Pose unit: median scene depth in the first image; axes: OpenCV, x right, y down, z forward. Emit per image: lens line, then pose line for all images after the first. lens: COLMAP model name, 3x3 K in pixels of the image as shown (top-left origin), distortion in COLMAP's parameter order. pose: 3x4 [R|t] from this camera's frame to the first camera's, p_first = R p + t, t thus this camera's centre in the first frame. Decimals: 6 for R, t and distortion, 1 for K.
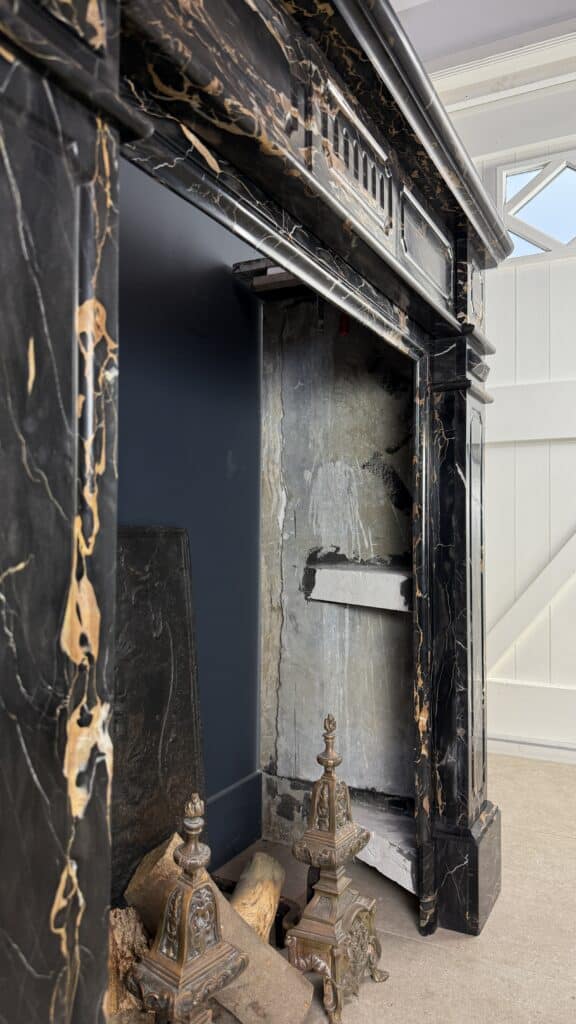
lens RADIAL K [[722.2, 0, 288.7], [0, 722.2, 511.6], [0, 0, 1]] dist [0.115060, -0.201352]
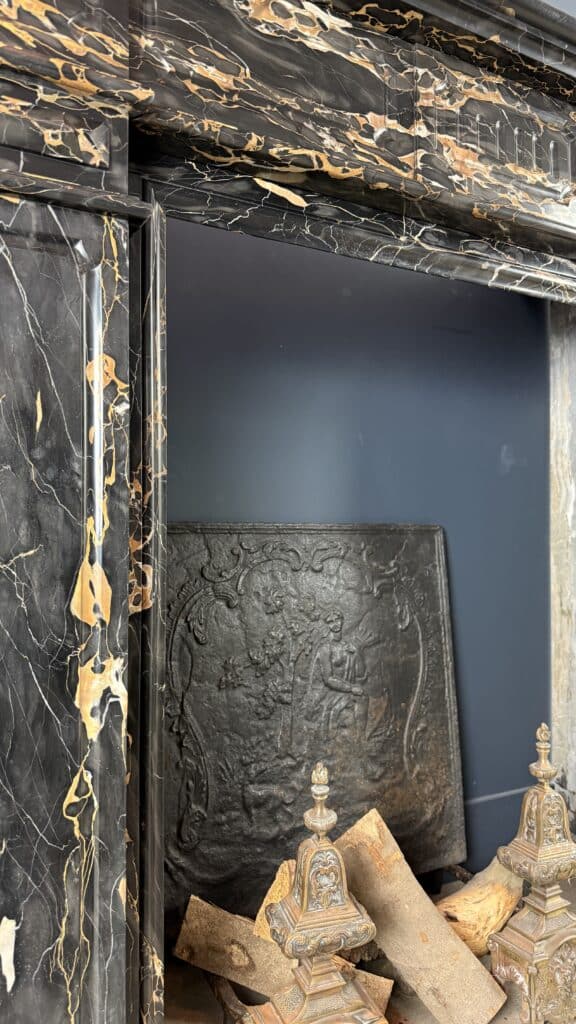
lens RADIAL K [[735.0, 0, 290.3], [0, 735.0, 513.4], [0, 0, 1]] dist [0.072404, -0.129652]
pose [[0.831250, -0.014778, -0.555702, 0.274325], [0.017770, 0.999842, -0.000007, 0.002284], [0.555615, -0.009869, 0.831381, 0.024315]]
